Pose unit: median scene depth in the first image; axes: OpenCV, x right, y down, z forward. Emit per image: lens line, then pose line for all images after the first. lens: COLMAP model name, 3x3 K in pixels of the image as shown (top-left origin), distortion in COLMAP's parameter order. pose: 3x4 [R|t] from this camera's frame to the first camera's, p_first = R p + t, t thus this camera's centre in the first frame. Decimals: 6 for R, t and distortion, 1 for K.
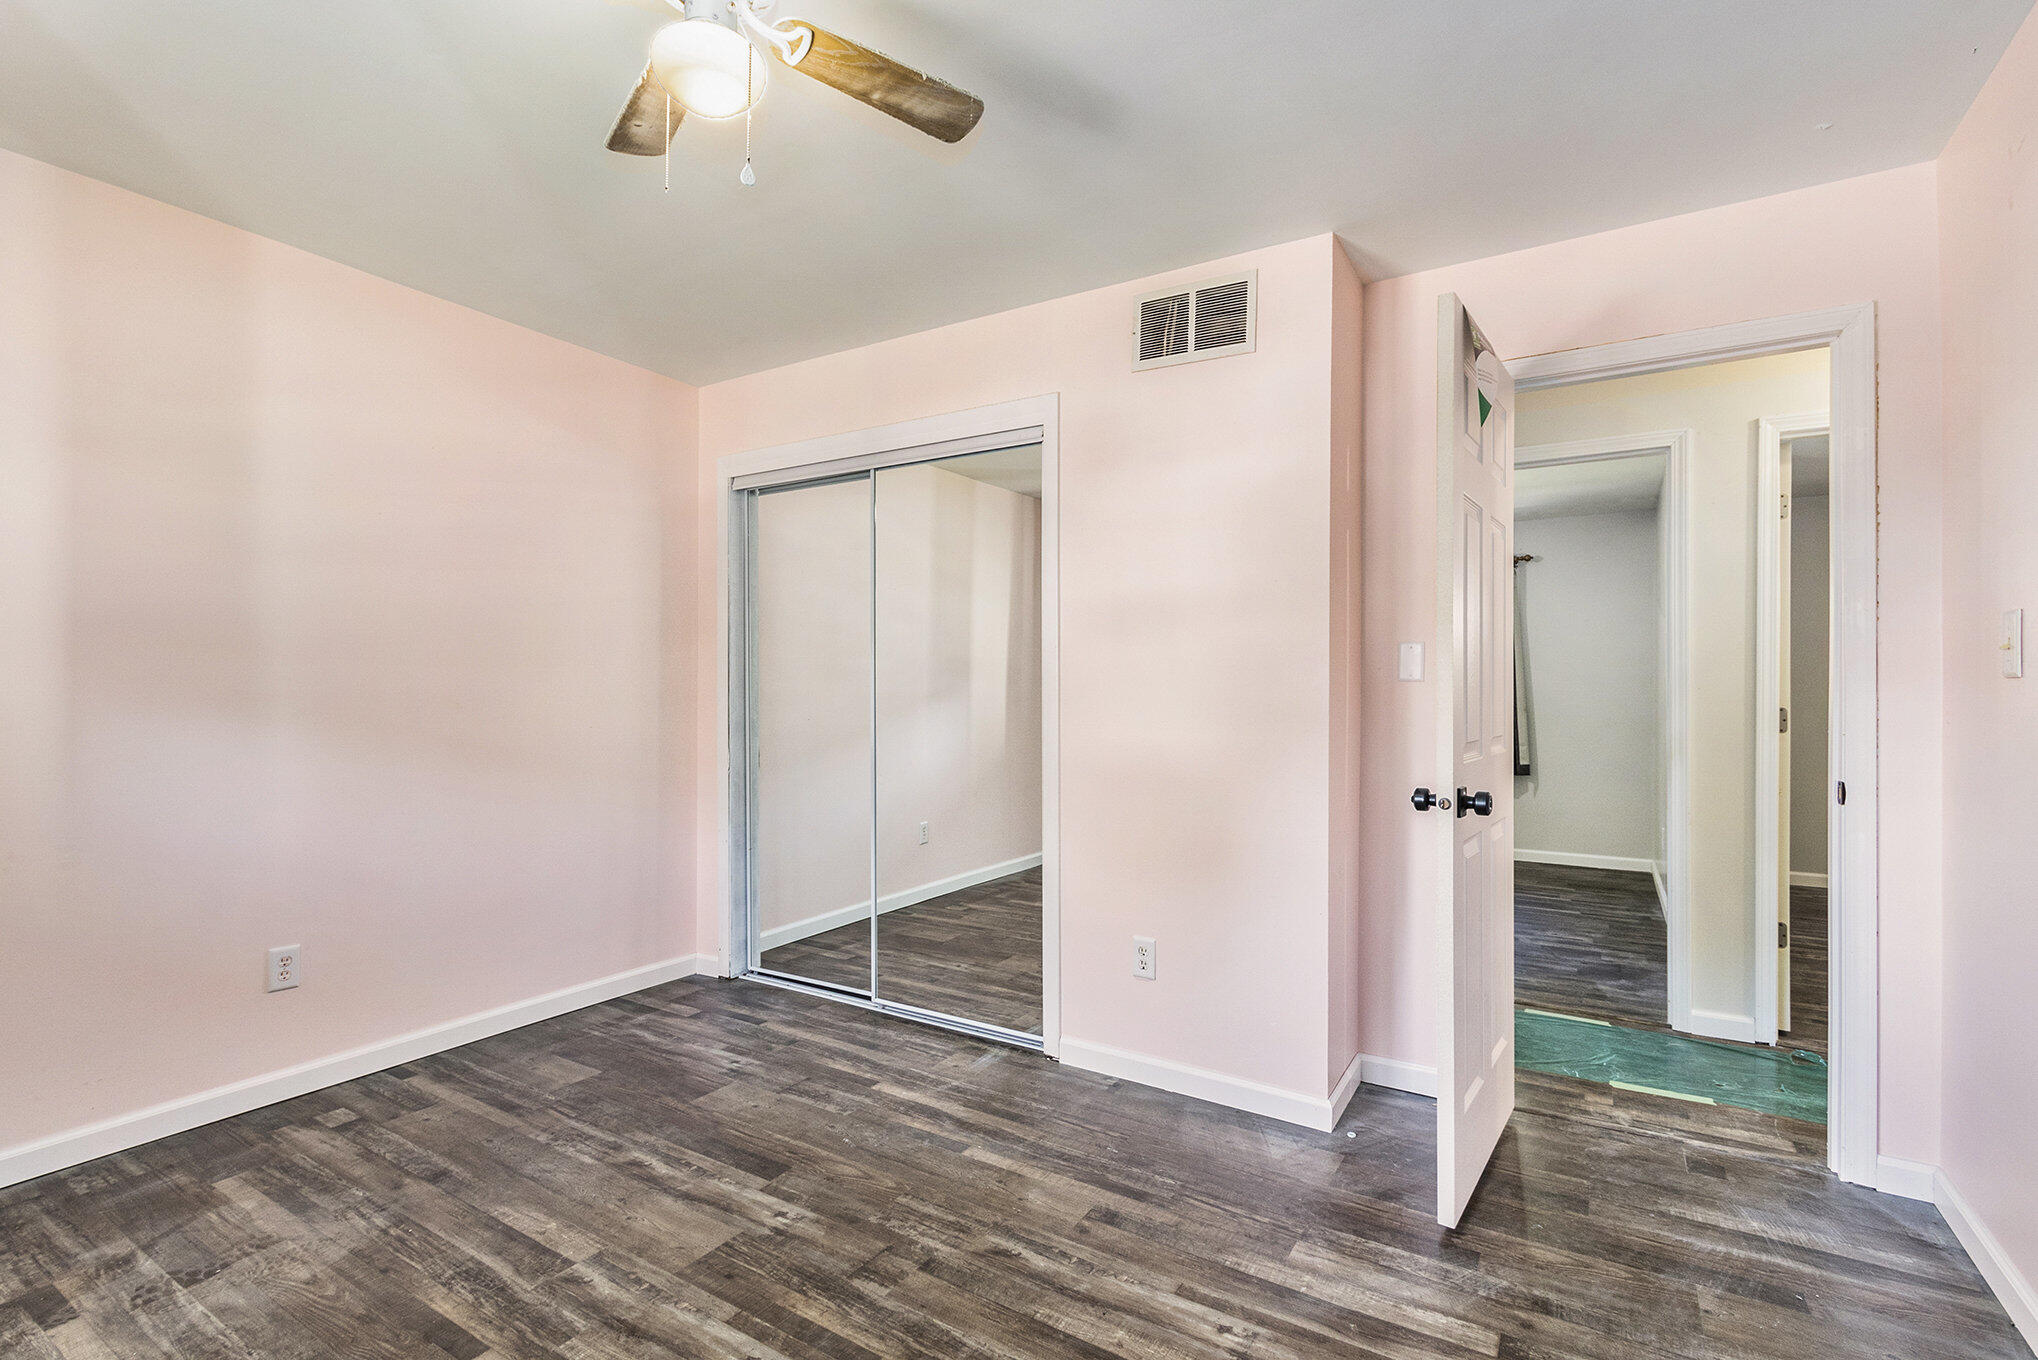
lens RADIAL K [[943.9, 0, 1036.4], [0, 943.9, 688.9], [0, 0, 1]] dist [-0.000964, 0.000740]
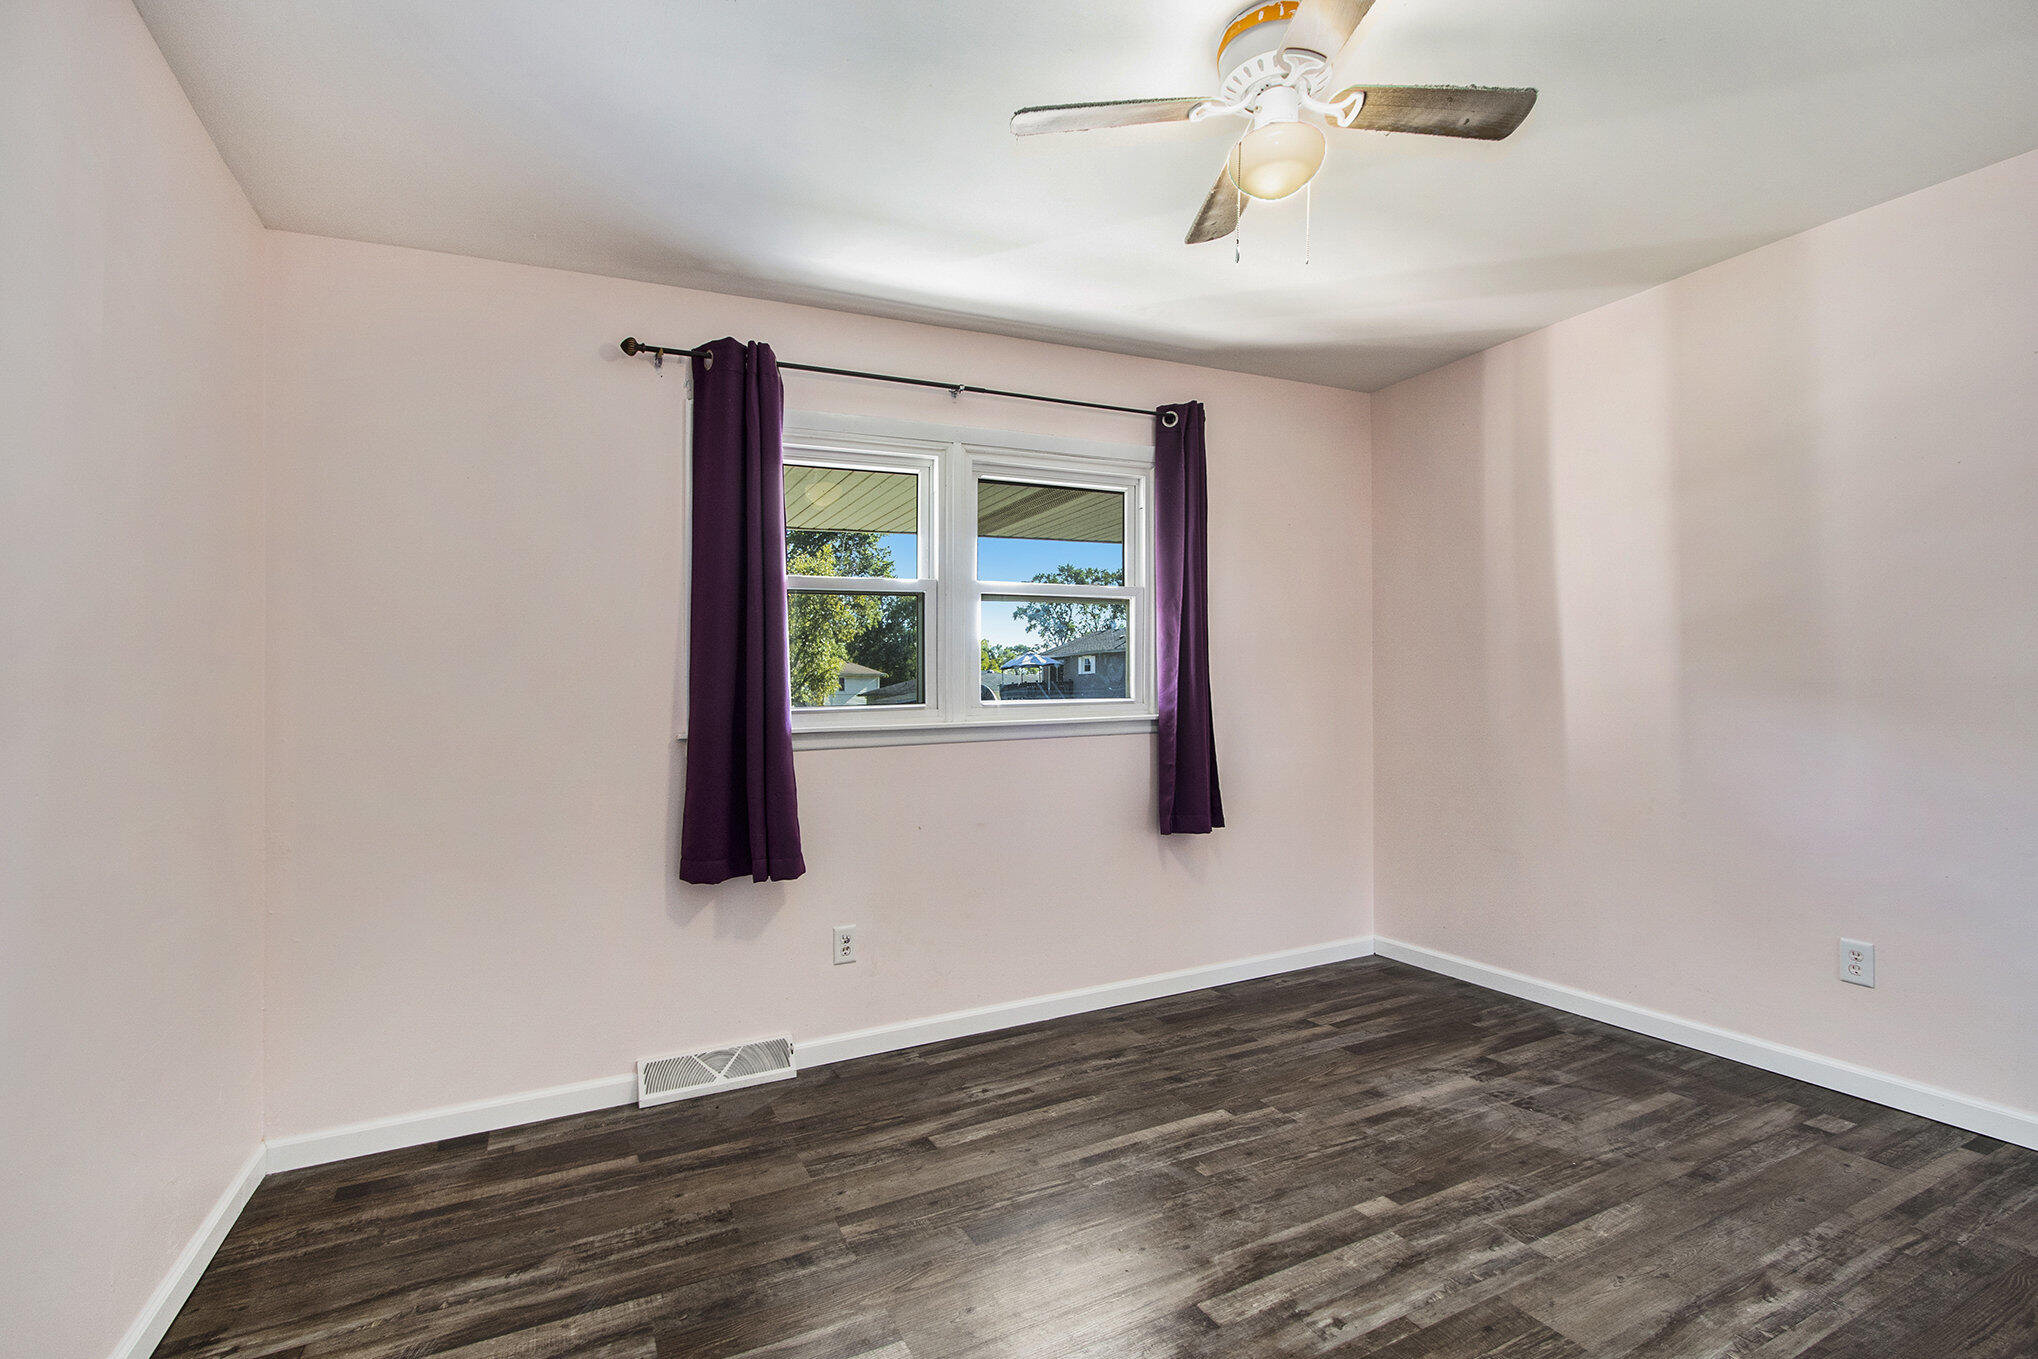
lens RADIAL K [[943.9, 0, 1019.7], [0, 943.9, 688.3], [0, 0, 1]] dist [-0.000964, 0.000740]
pose [[-0.518175, 0.007050, -0.855246, 0.586147], [0.022470, 0.999733, -0.005373, -0.000448], [0.854980, -0.022001, -0.518195, 0.943957]]
